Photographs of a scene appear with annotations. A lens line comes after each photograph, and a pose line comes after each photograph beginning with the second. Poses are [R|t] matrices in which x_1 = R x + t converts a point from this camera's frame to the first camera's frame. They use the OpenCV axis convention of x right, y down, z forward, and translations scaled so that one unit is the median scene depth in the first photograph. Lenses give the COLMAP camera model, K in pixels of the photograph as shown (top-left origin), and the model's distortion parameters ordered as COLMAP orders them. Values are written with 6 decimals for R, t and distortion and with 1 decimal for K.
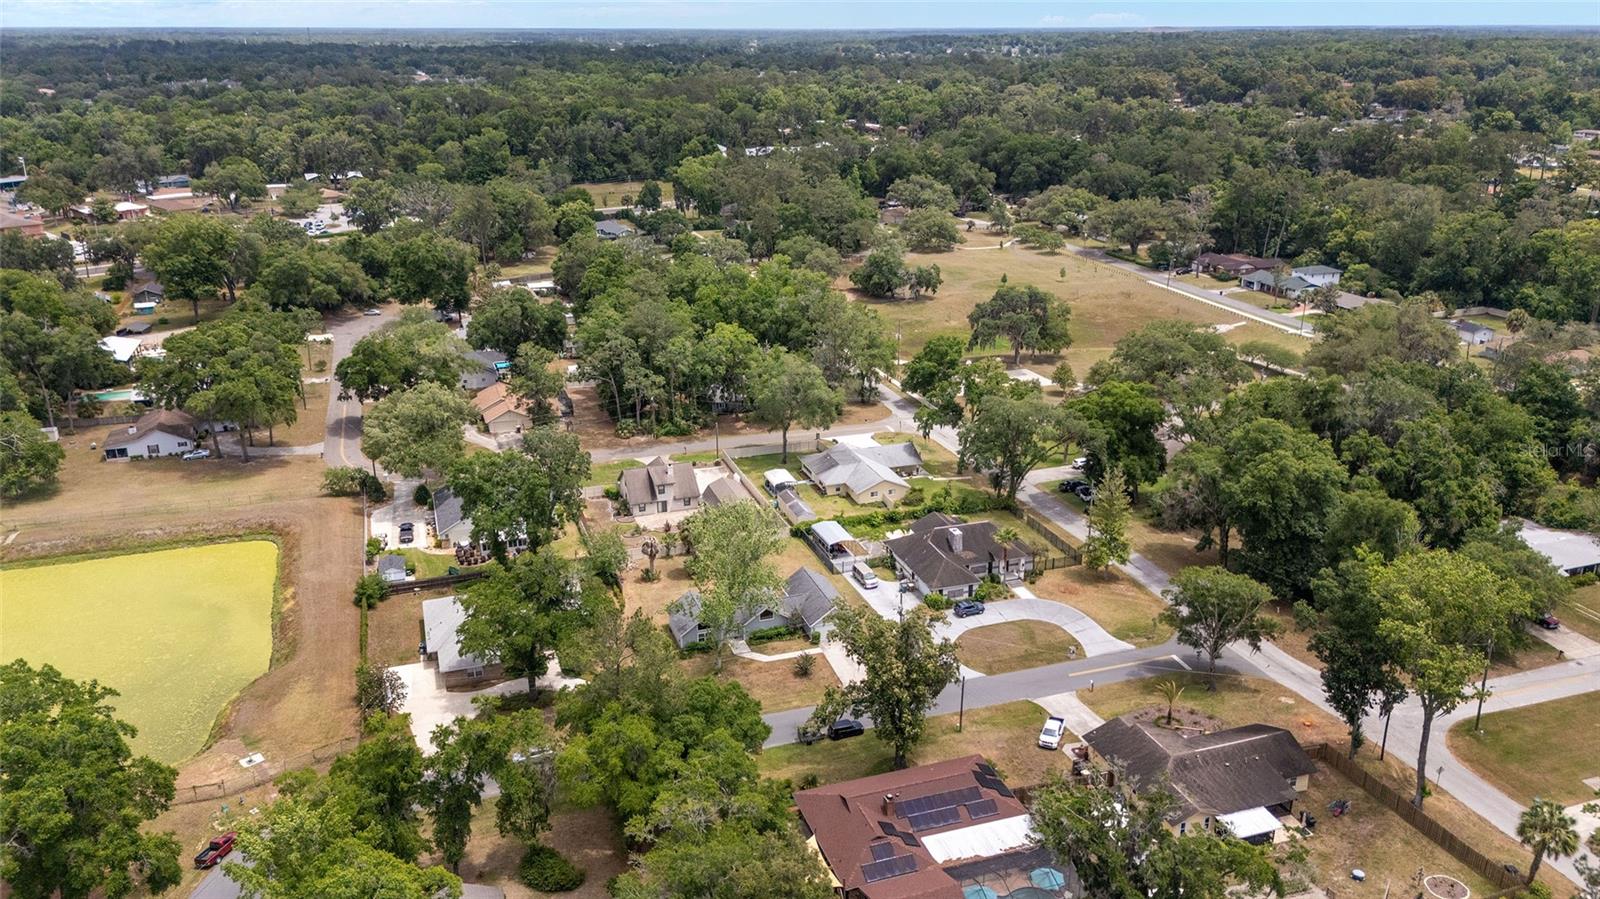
lens RADIAL K [[1185.1, 0, 800.0], [0, 1185.1, 449.5], [0, 0, 1]] dist [0.061650, -0.067427]
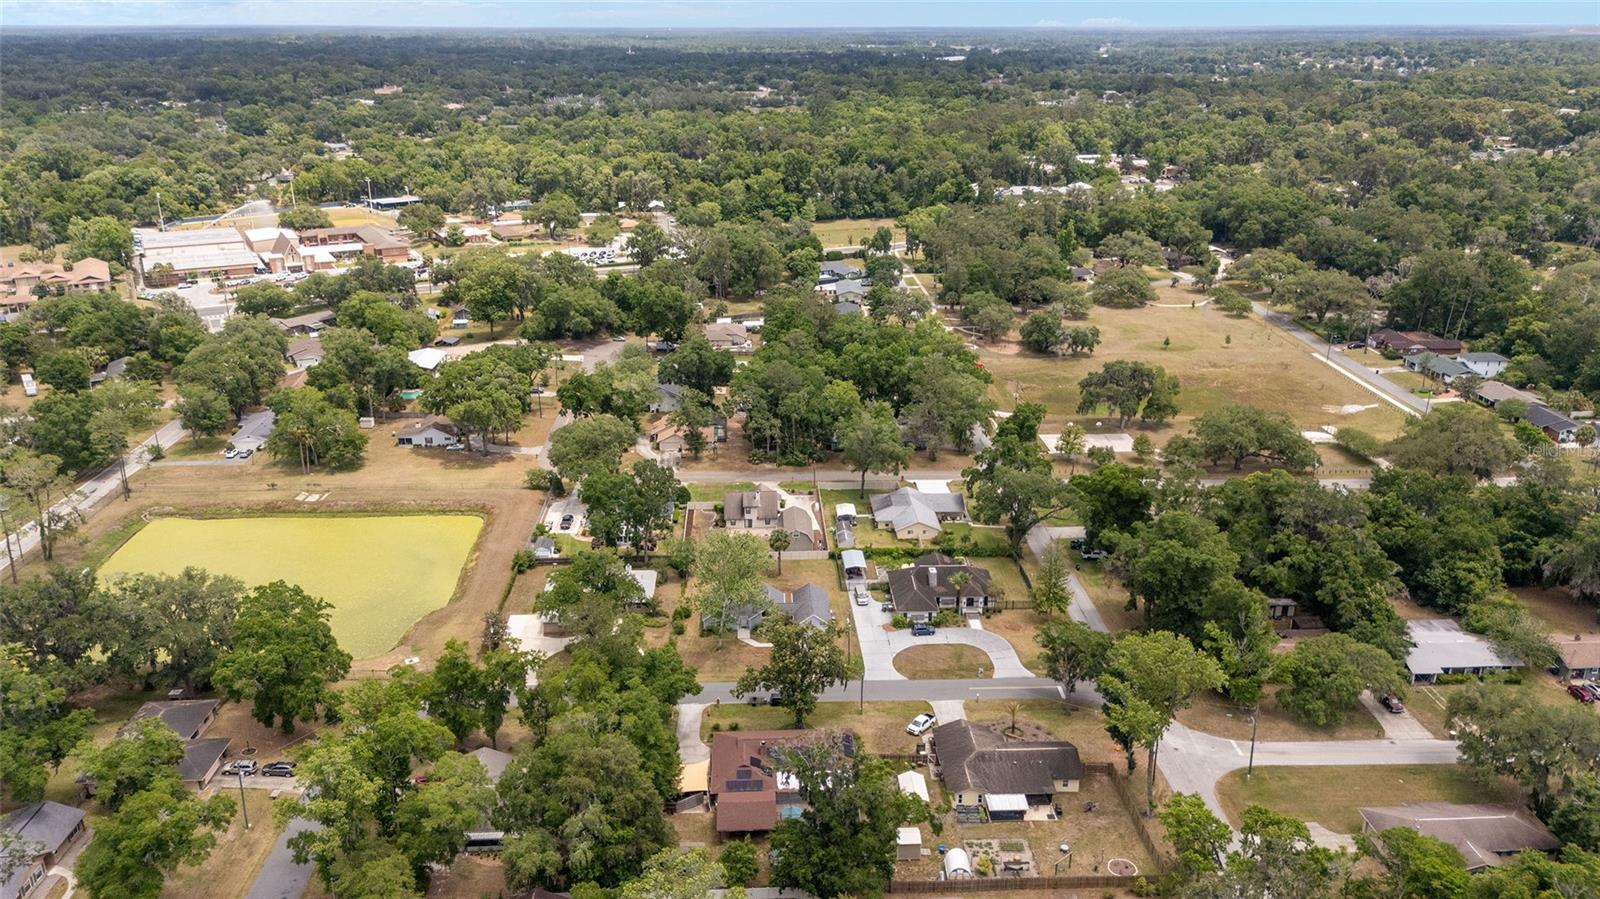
lens RADIAL K [[1175.4, 0, 803.1], [0, 1175.4, 444.8], [0, 0, 1]] dist [0.072644, -0.076968]
pose [[0.959830, 0.095256, -0.263916, 0.254670], [-0.095096, 0.995378, 0.013414, -0.056922], [0.263974, 0.012222, 0.964452, -0.227452]]
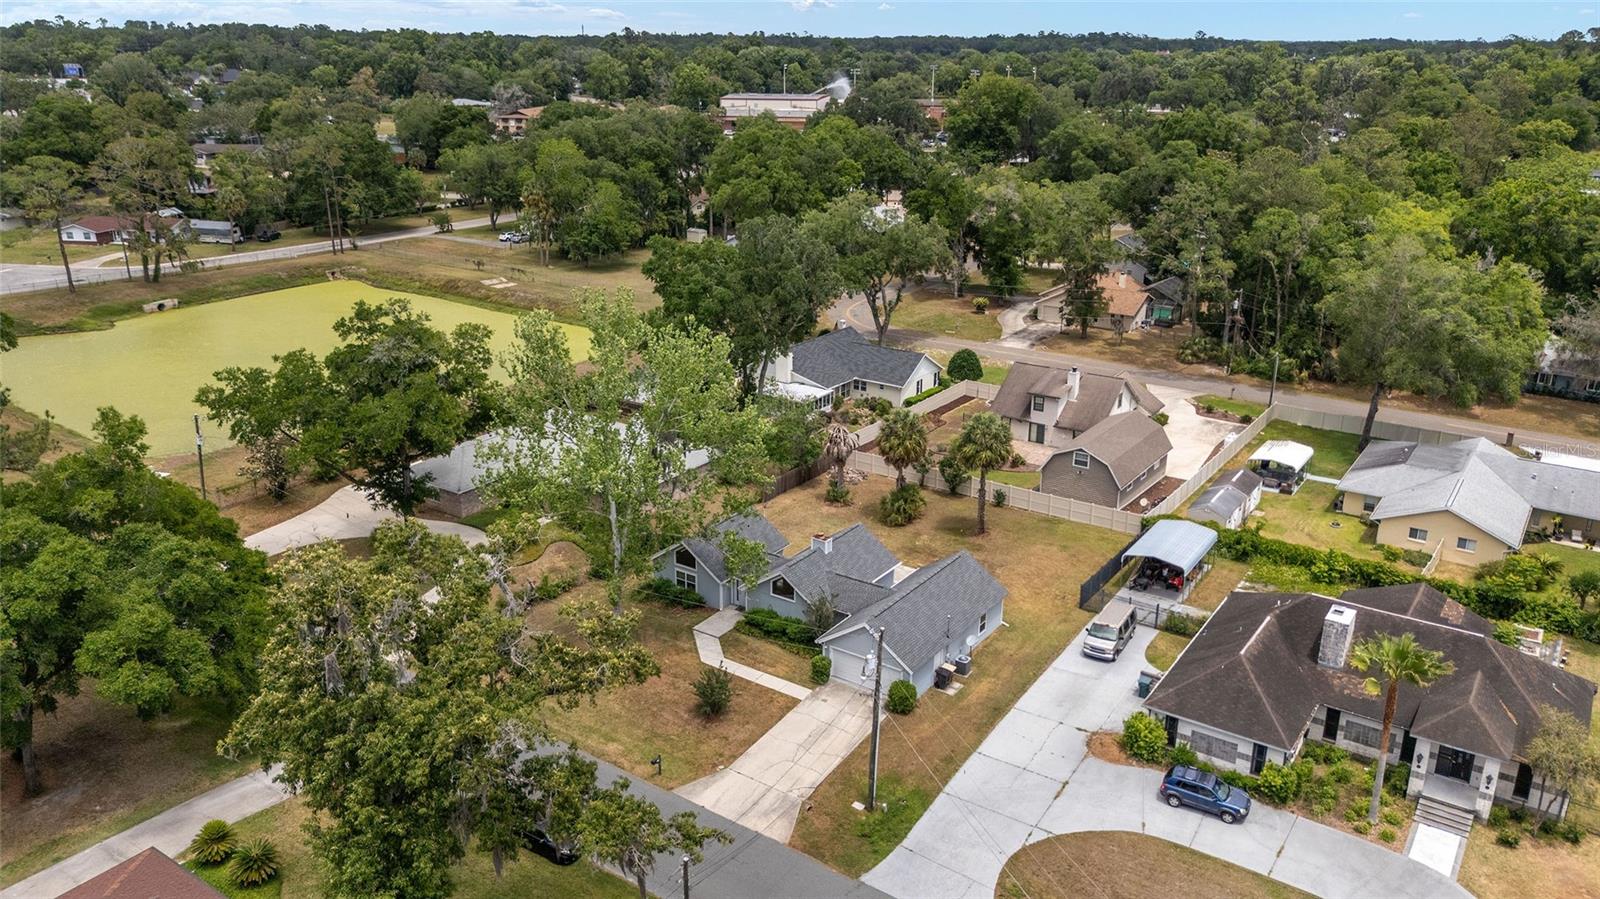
lens RADIAL K [[1175.4, 0, 803.1], [0, 1175.4, 444.8], [0, 0, 1]] dist [0.072644, -0.076968]
pose [[0.593395, 0.264167, -0.760328, 0.241062], [-0.274243, 0.954446, 0.117579, 0.014947], [0.756752, 0.138744, 0.638809, 0.485661]]
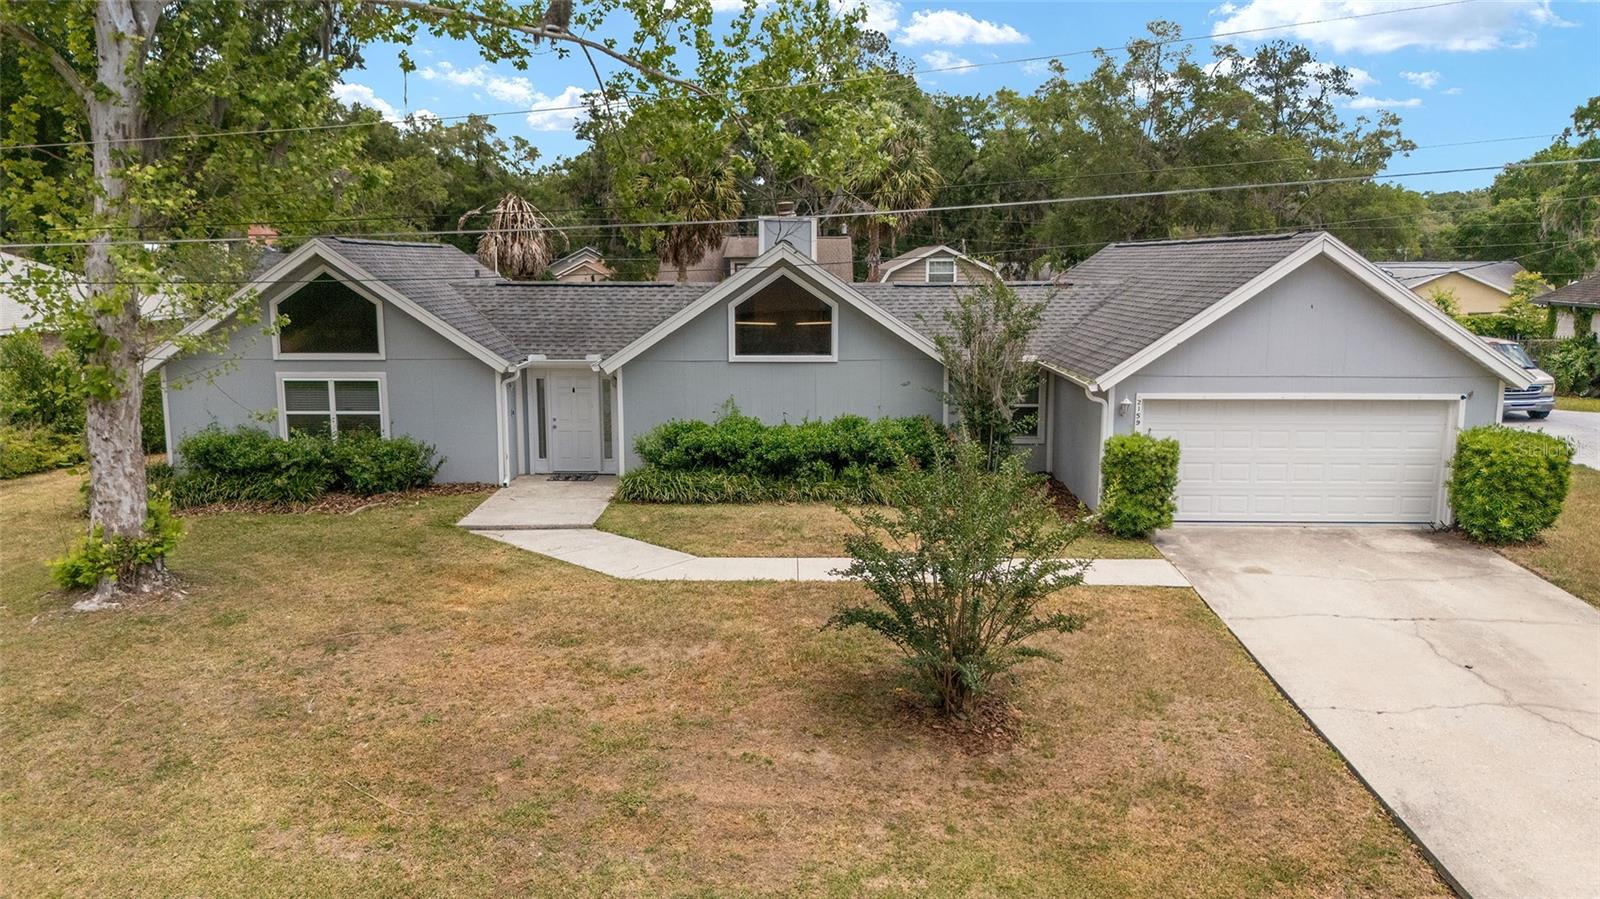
lens RADIAL K [[1175.4, 0, 803.1], [0, 1175.4, 444.8], [0, 0, 1]] dist [0.072644, -0.076968]
pose [[0.944469, 0.053735, -0.324178, 0.014310], [-0.112607, 0.979731, -0.165673, 0.126277], [0.308705, 0.192977, 0.931376, 0.622705]]
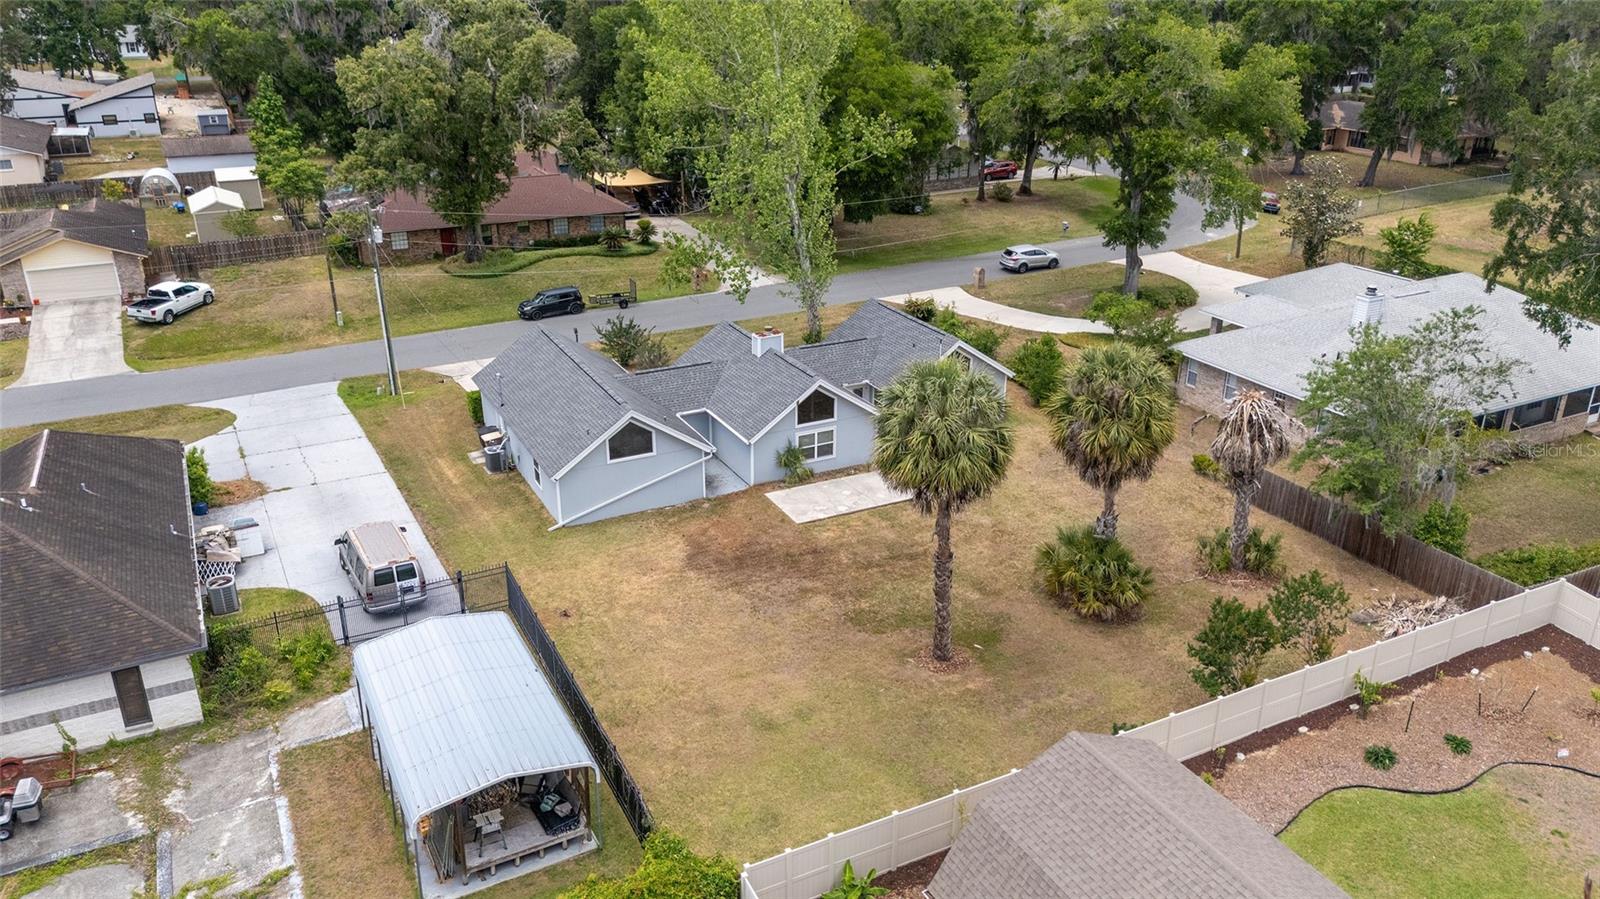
lens RADIAL K [[1175.4, 0, 803.1], [0, 1175.4, 444.8], [0, 0, 1]] dist [0.072644, -0.076968]
pose [[-0.988957, 0.052291, -0.138669, 0.001369], [-0.054648, 0.741079, 0.669191, -0.062954], [0.137757, 0.669379, -0.730038, 0.923155]]
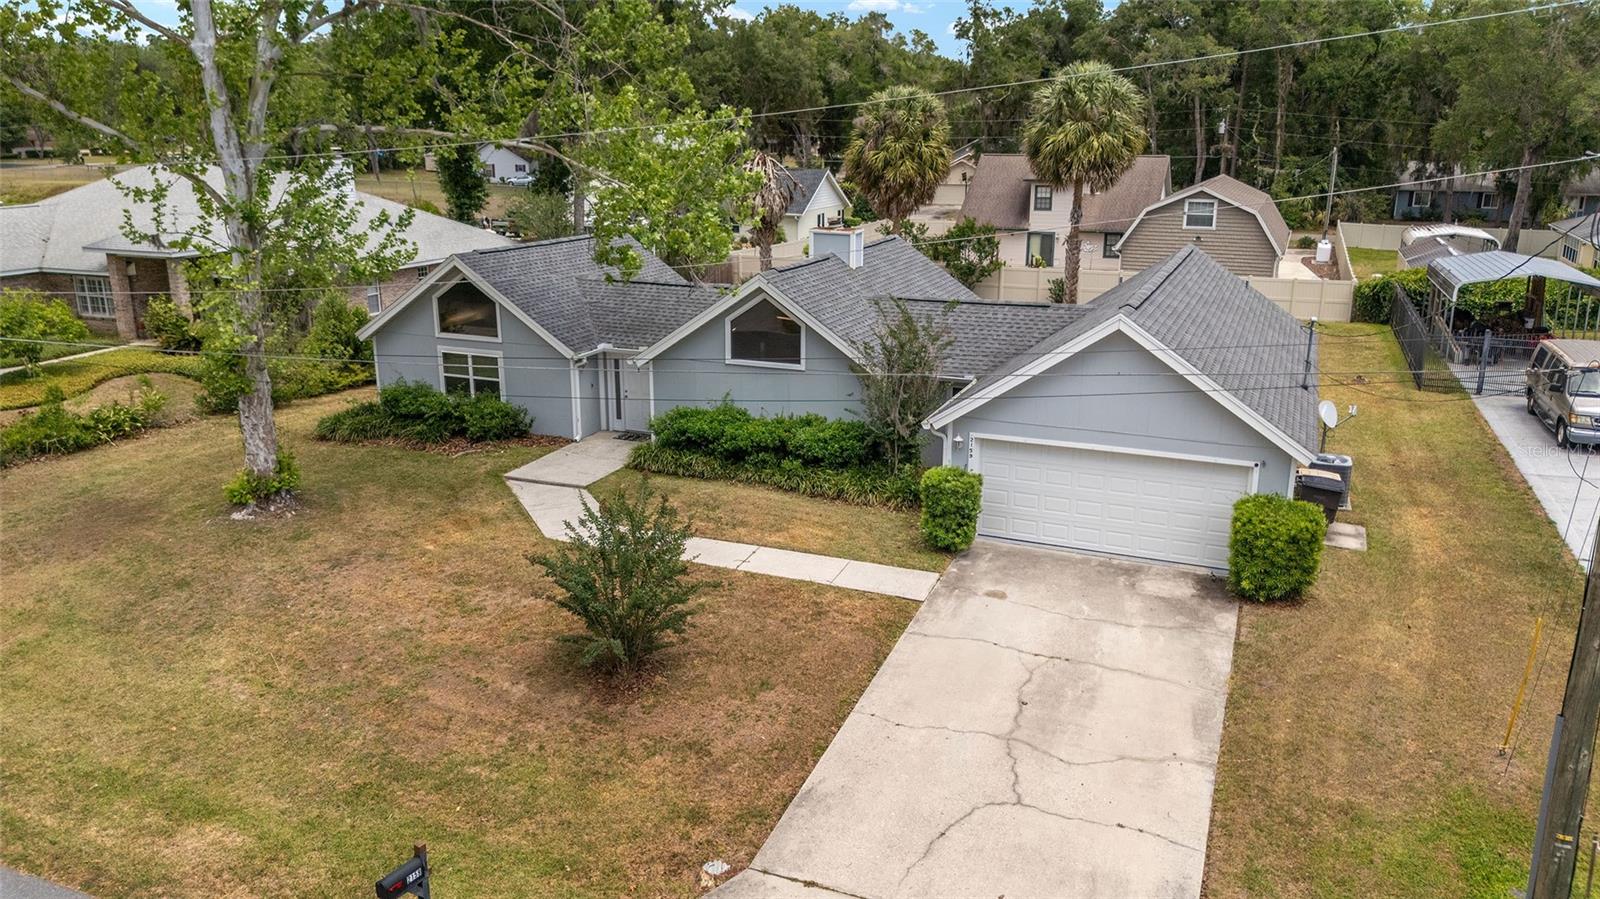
lens RADIAL K [[1175.4, 0, 803.1], [0, 1175.4, 444.8], [0, 0, 1]] dist [0.072644, -0.076968]
pose [[0.749050, 0.180310, -0.637504, 0.064491], [-0.225923, 0.974093, 0.010057, 0.108826], [0.622802, 0.136494, 0.770381, 0.621186]]
